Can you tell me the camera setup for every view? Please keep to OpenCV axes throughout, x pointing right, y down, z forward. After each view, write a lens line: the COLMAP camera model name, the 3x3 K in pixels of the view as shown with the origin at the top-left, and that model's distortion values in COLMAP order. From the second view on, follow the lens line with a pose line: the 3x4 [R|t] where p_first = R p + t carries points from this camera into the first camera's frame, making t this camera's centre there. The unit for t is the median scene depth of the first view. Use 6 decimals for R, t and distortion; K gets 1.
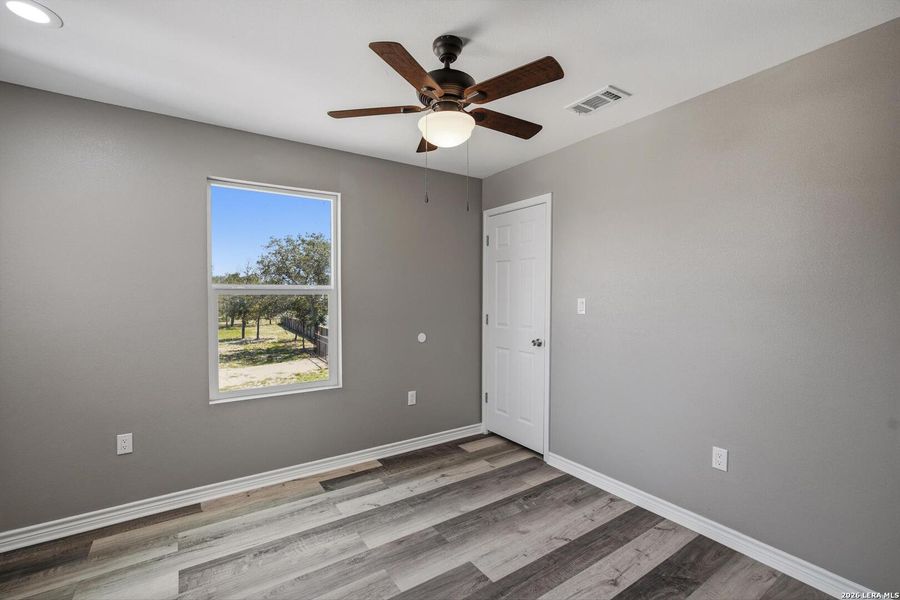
lens RADIAL K [[402.3, 0, 447.4], [0, 402.3, 303.9], [0, 0, 1]] dist [-0.008798, 0.009484]
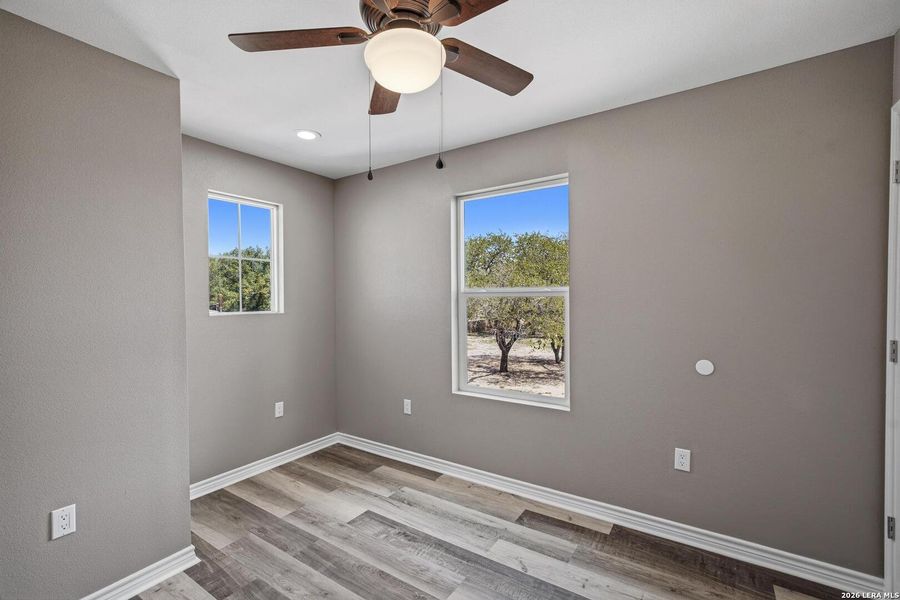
lens RADIAL K [[402.3, 0, 447.4], [0, 402.3, 303.9], [0, 0, 1]] dist [-0.008798, 0.009484]
pose [[0.376892, 0.014680, -0.926141, 0.493934], [-0.011714, 0.999870, 0.011082, -0.019061], [0.926183, 0.006672, 0.377015, 0.582261]]
